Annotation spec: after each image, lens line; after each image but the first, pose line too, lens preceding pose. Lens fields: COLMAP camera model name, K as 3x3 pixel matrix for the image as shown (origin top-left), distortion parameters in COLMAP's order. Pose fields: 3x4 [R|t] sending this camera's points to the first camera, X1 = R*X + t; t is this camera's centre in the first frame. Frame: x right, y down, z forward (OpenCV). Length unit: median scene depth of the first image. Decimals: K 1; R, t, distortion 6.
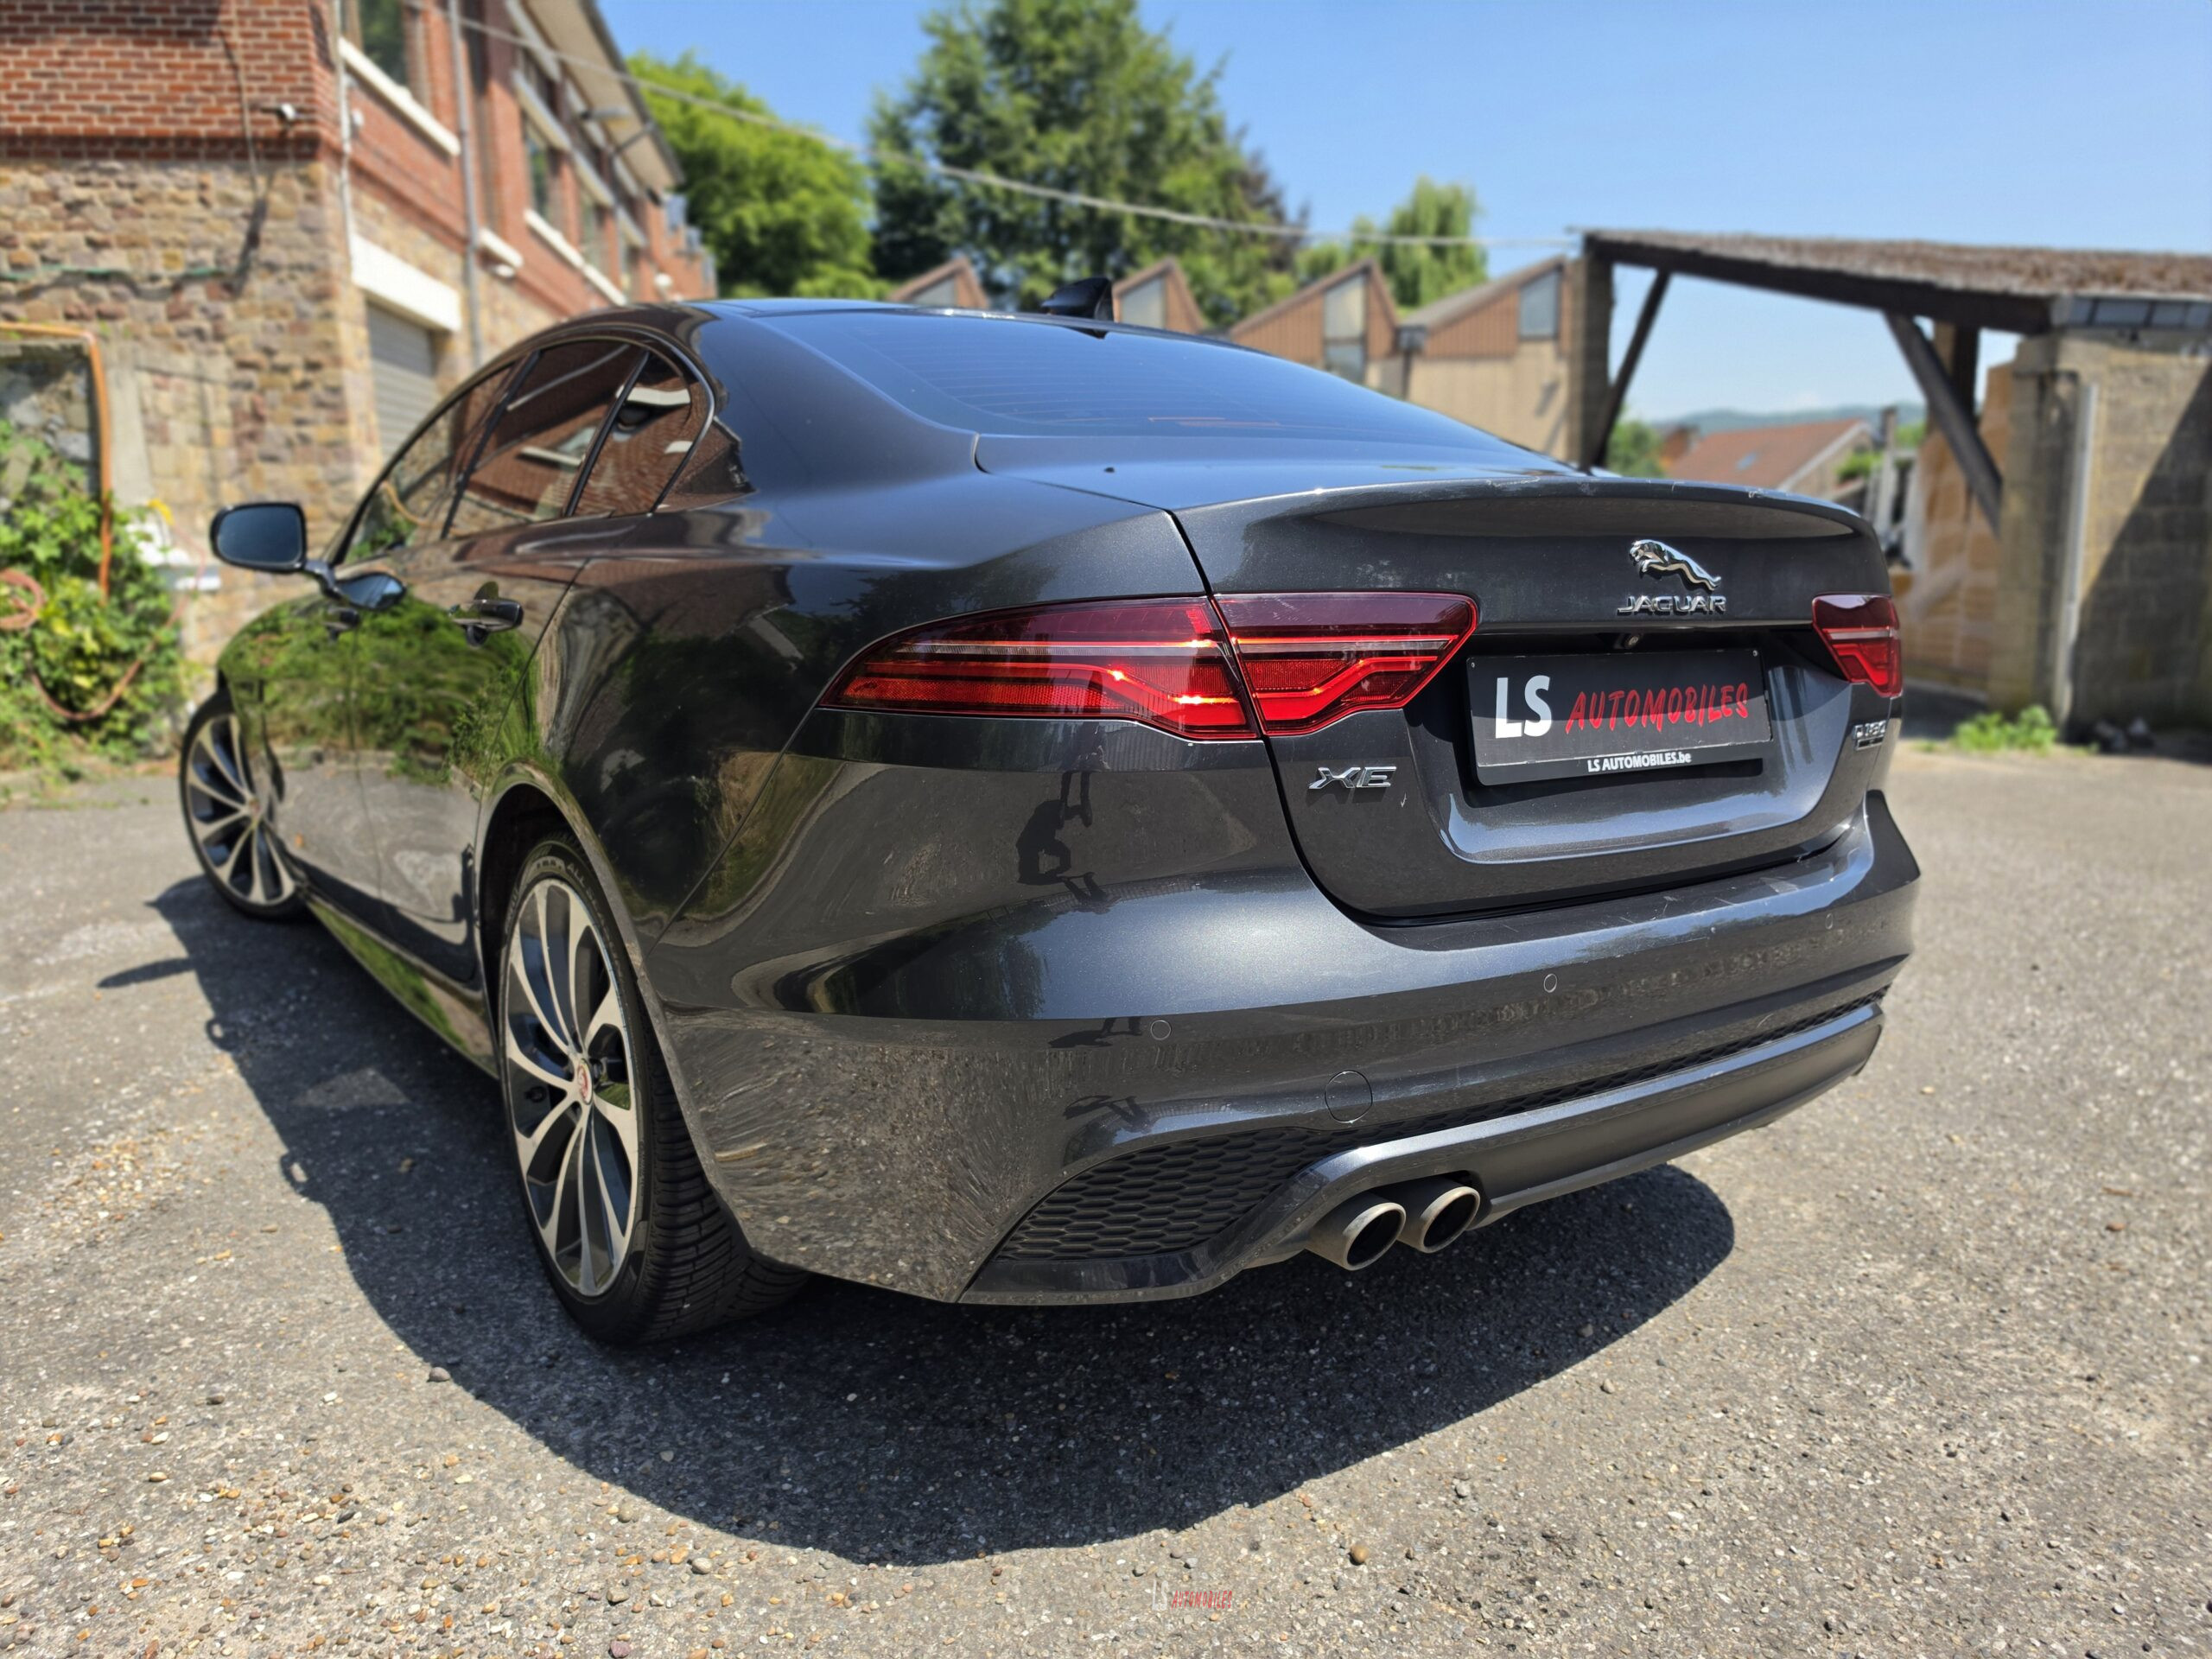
lens RADIAL K [[1558.3, 0, 1120.7], [0, 1558.3, 832.6], [0, 0, 1]] dist [0.008596, -0.010154]
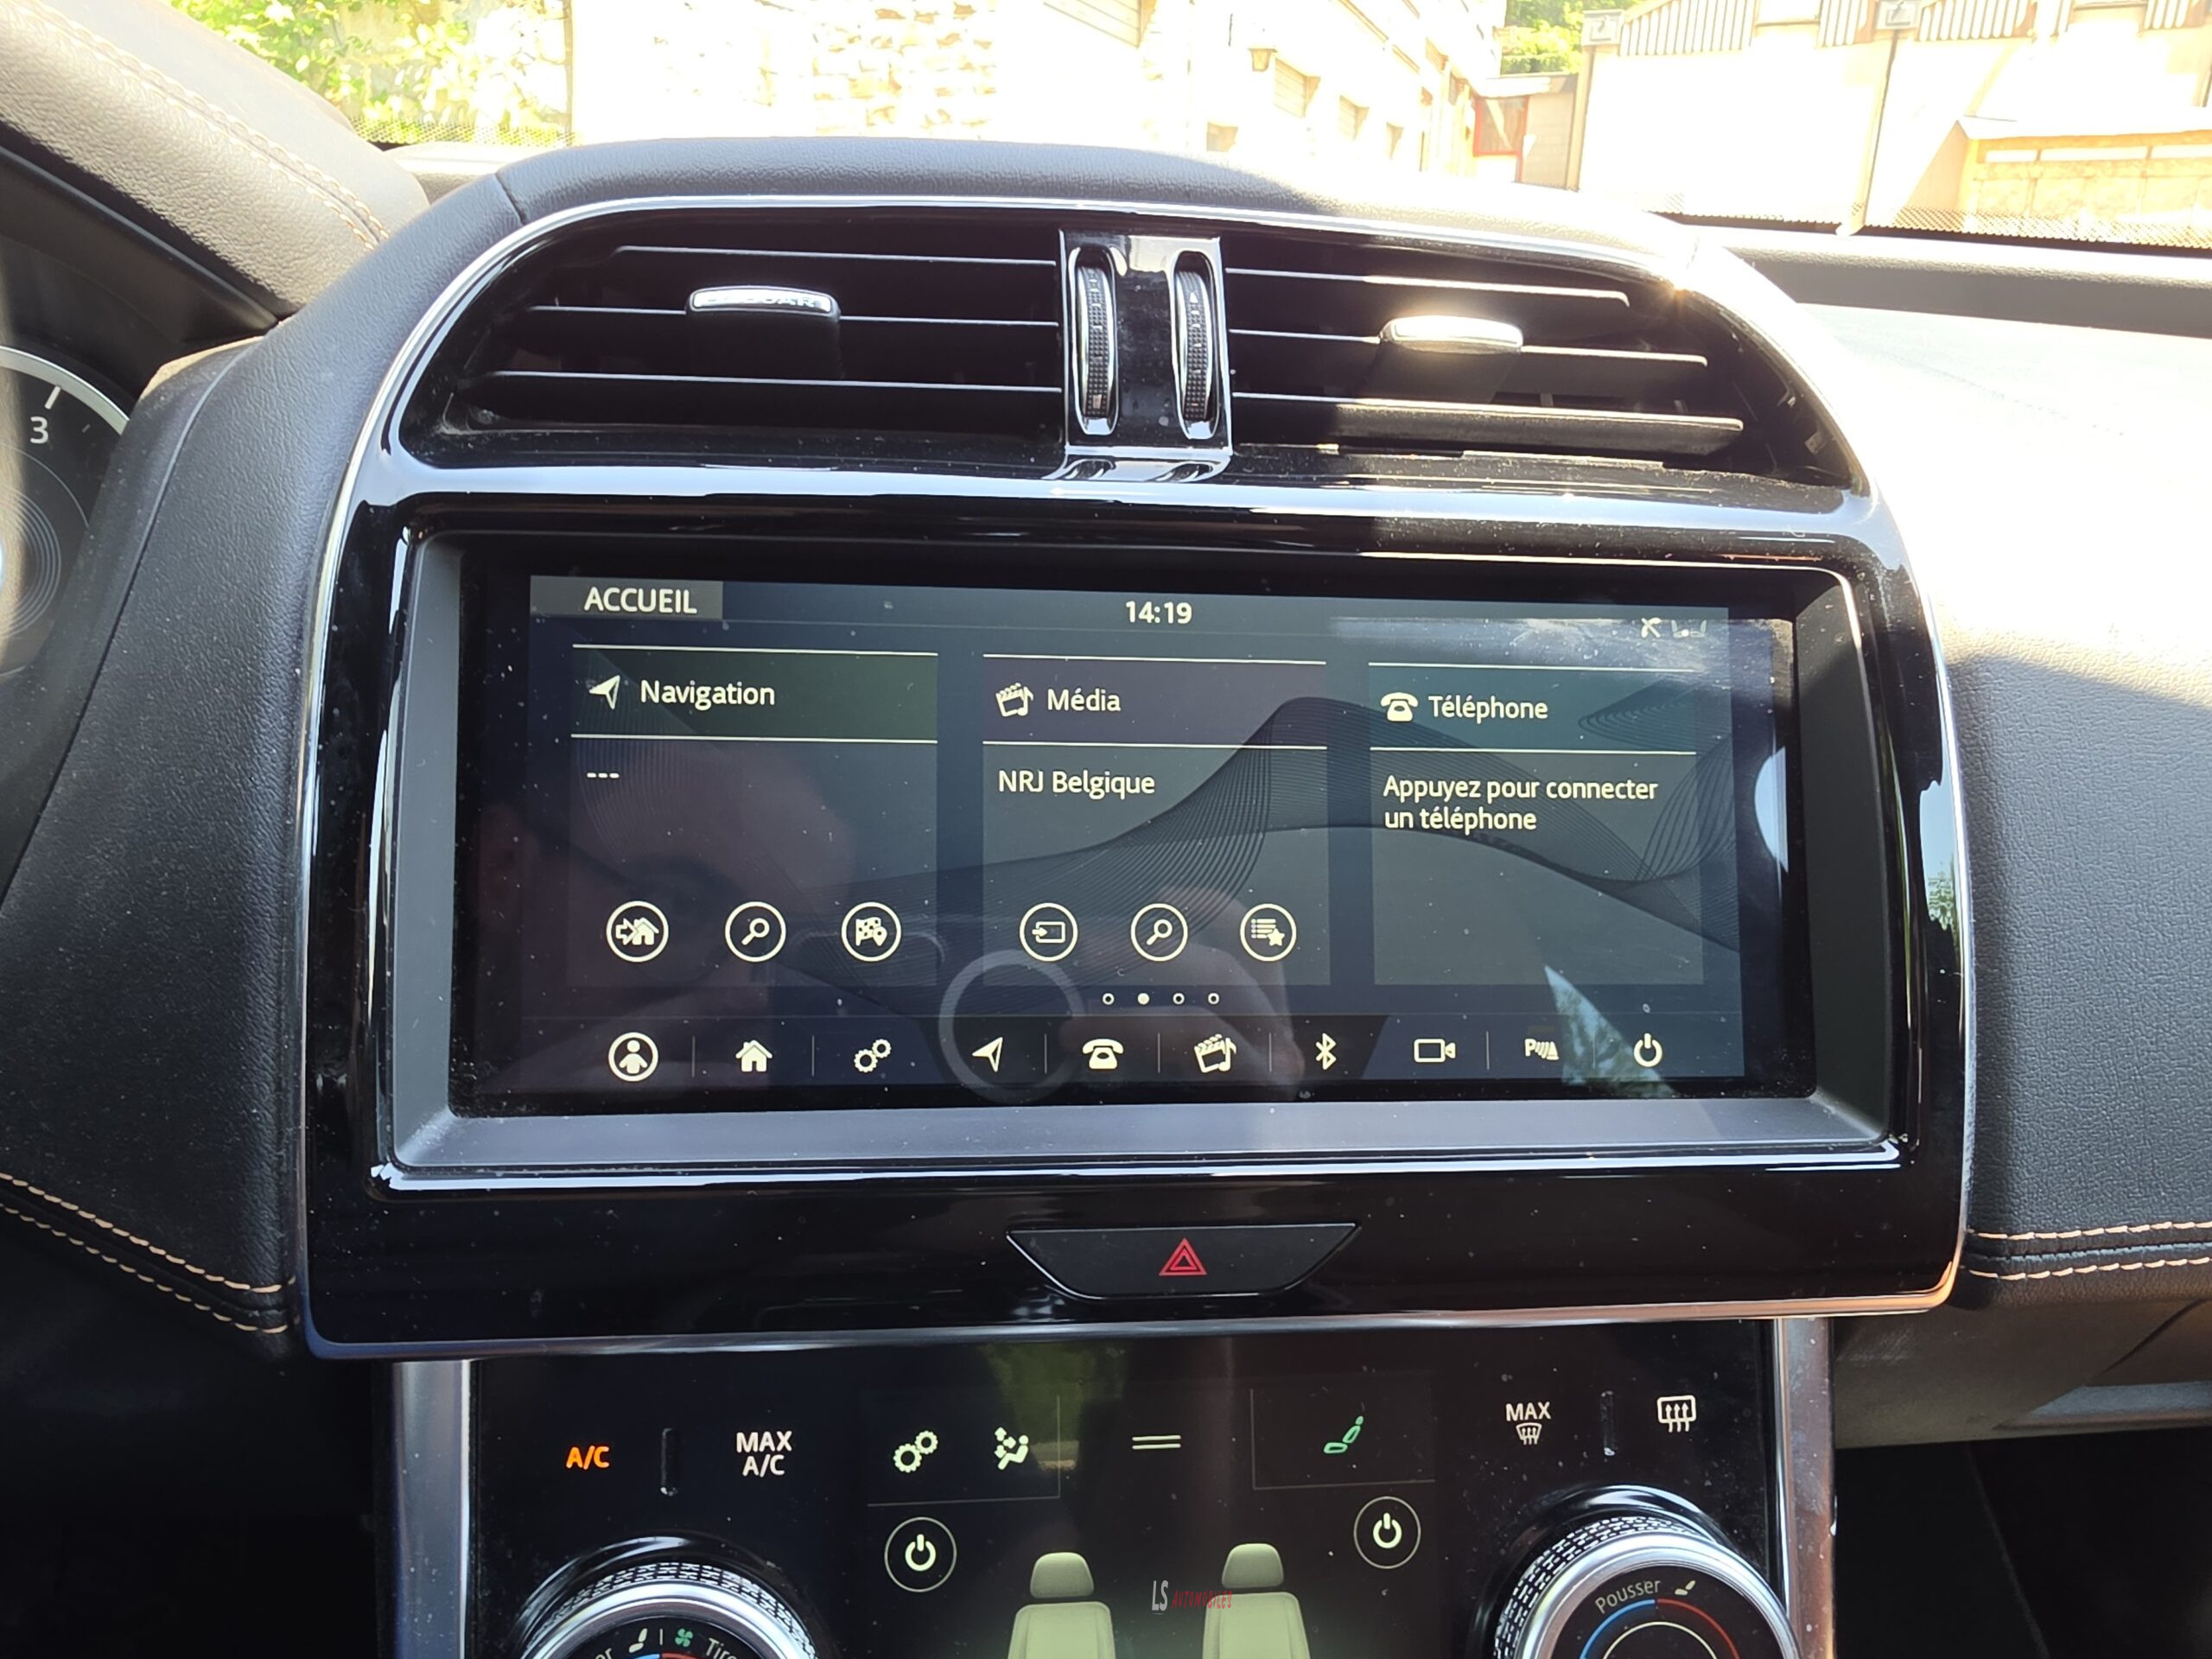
lens RADIAL K [[1558.3, 0, 1003.8], [0, 1558.3, 838.2], [0, 0, 1]] dist [0.008596, -0.010154]
pose [[0.868430, 0.189946, -0.457984, -0.083264], [-0.115929, 0.975892, 0.184920, -0.053329], [0.482067, -0.107496, 0.869515, 0.322693]]
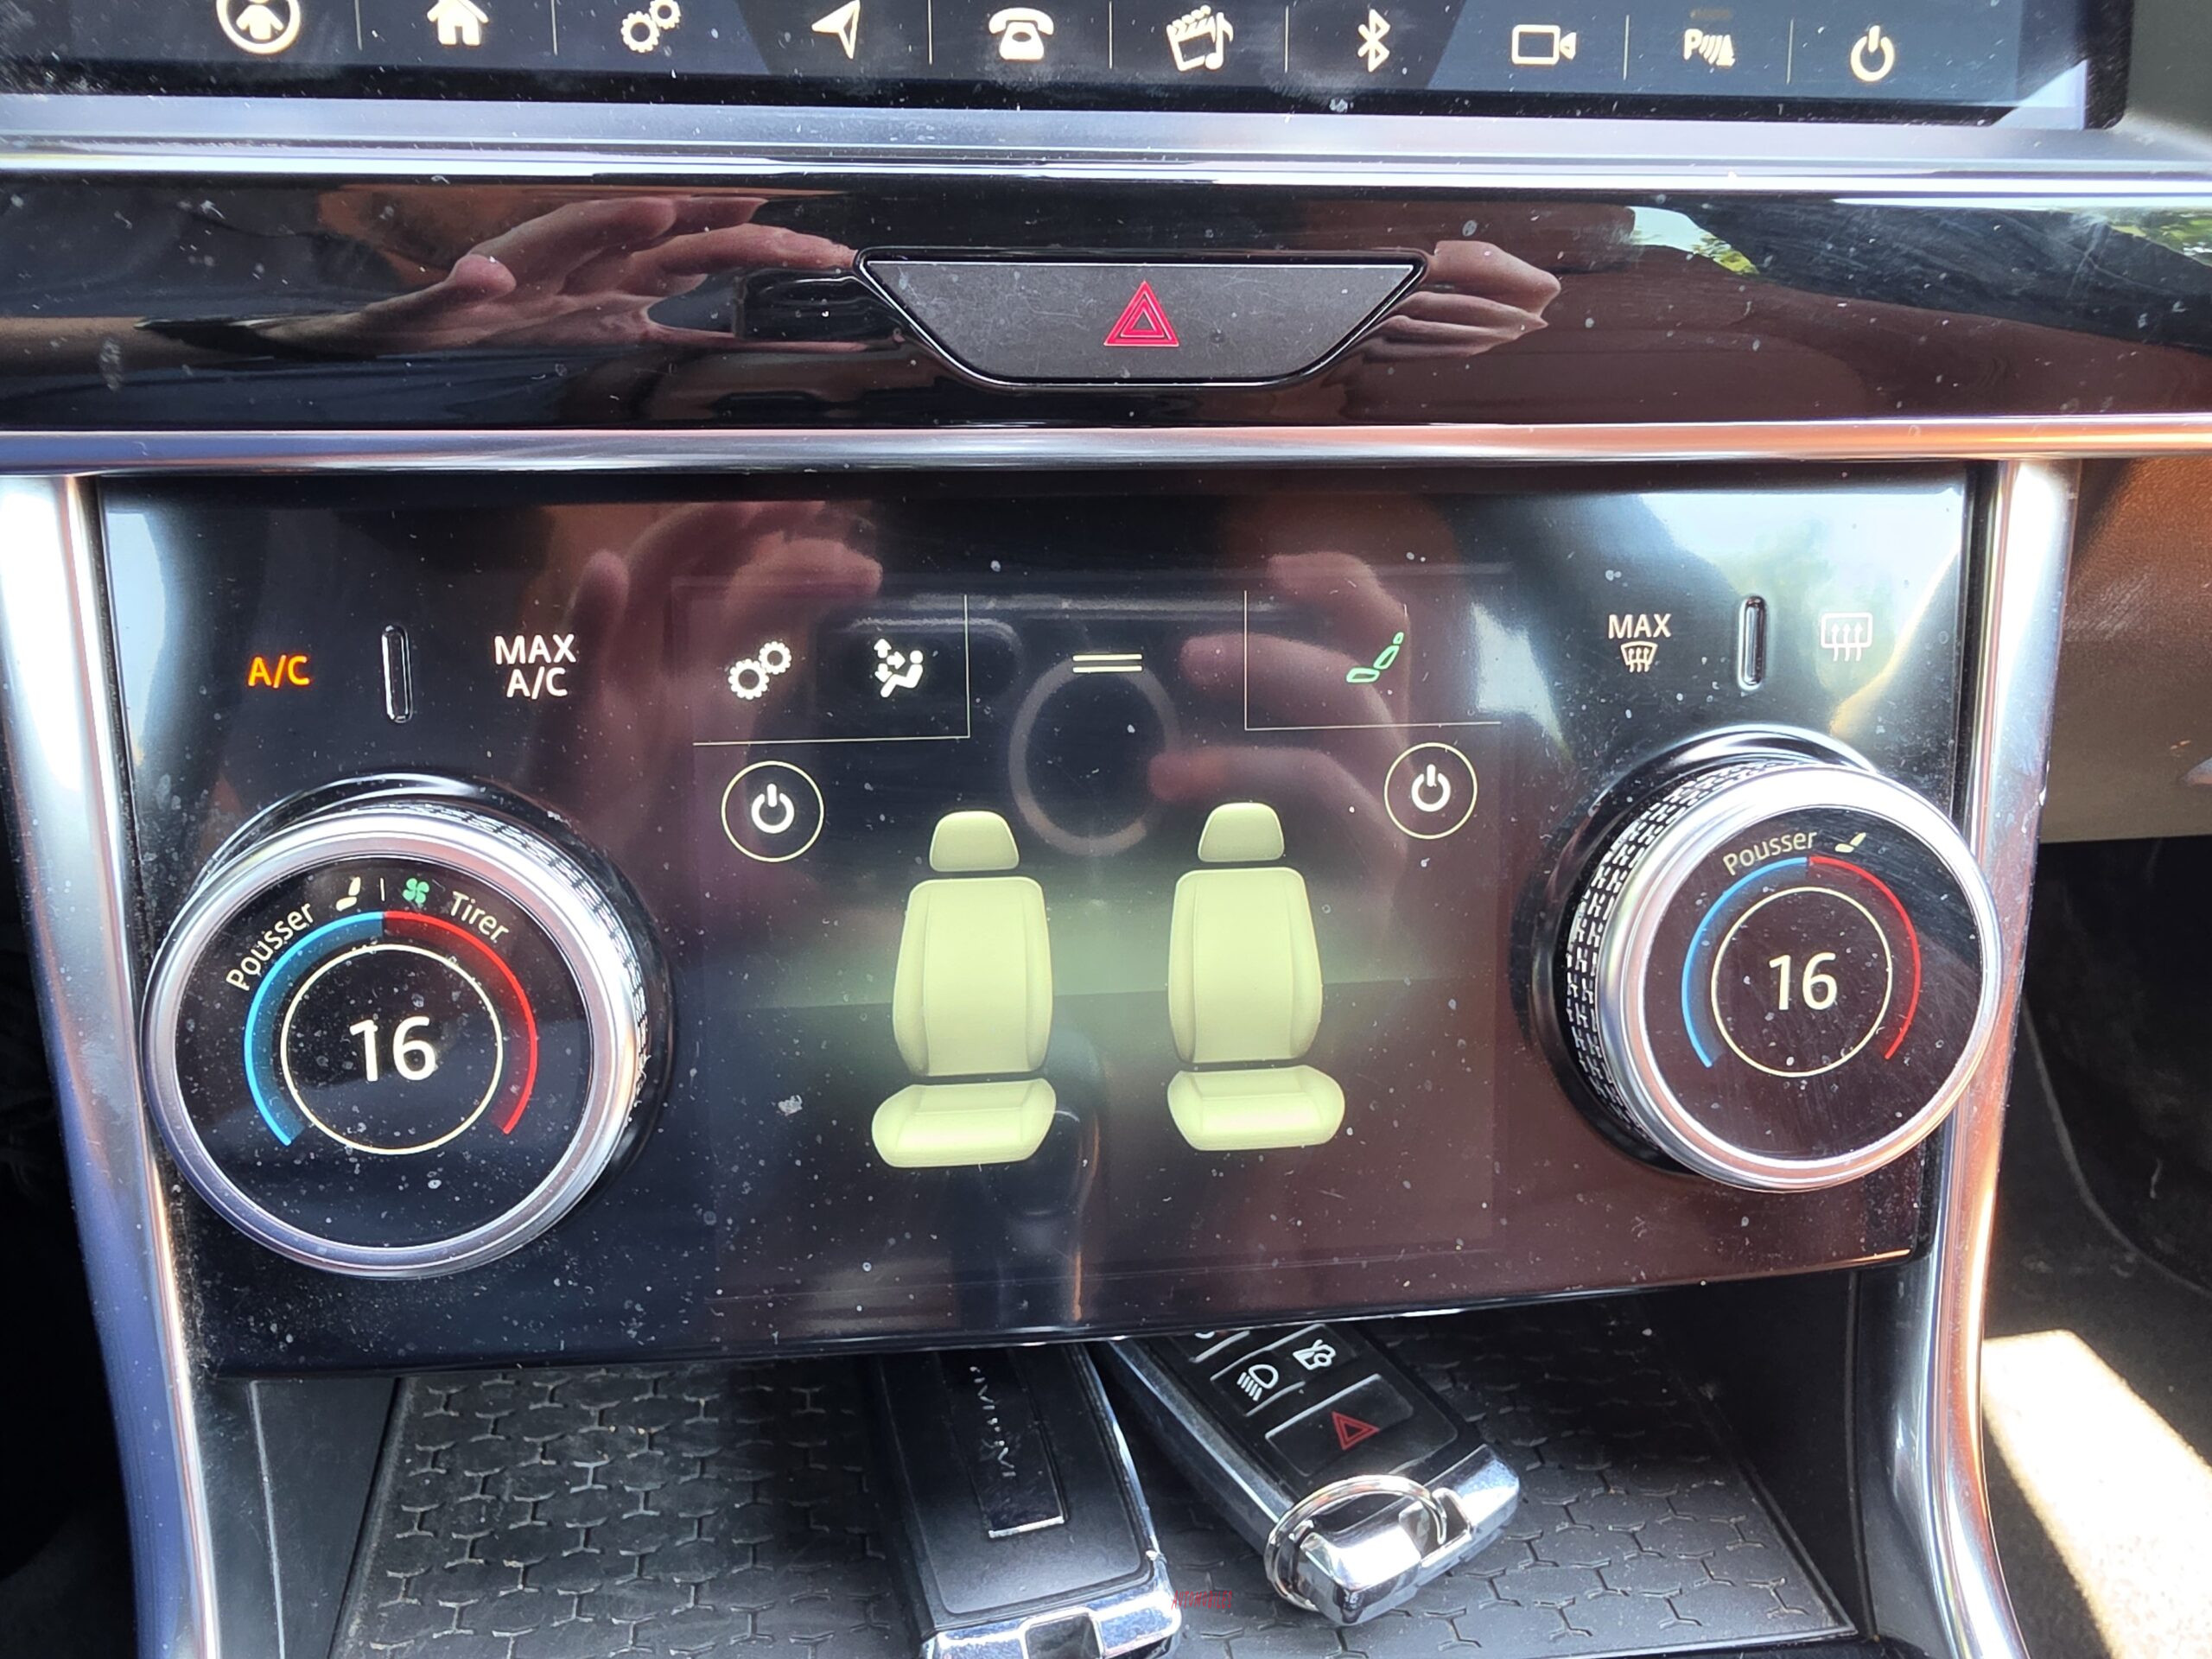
lens RADIAL K [[1558.3, 0, 1002.3], [0, 1558.3, 855.8], [0, 0, 1]] dist [0.008596, -0.010154]
pose [[0.870348, 0.279484, -0.405442, -0.084117], [-0.101081, 0.907200, 0.408375, -0.044341], [0.481951, -0.314446, 0.817830, 0.329224]]
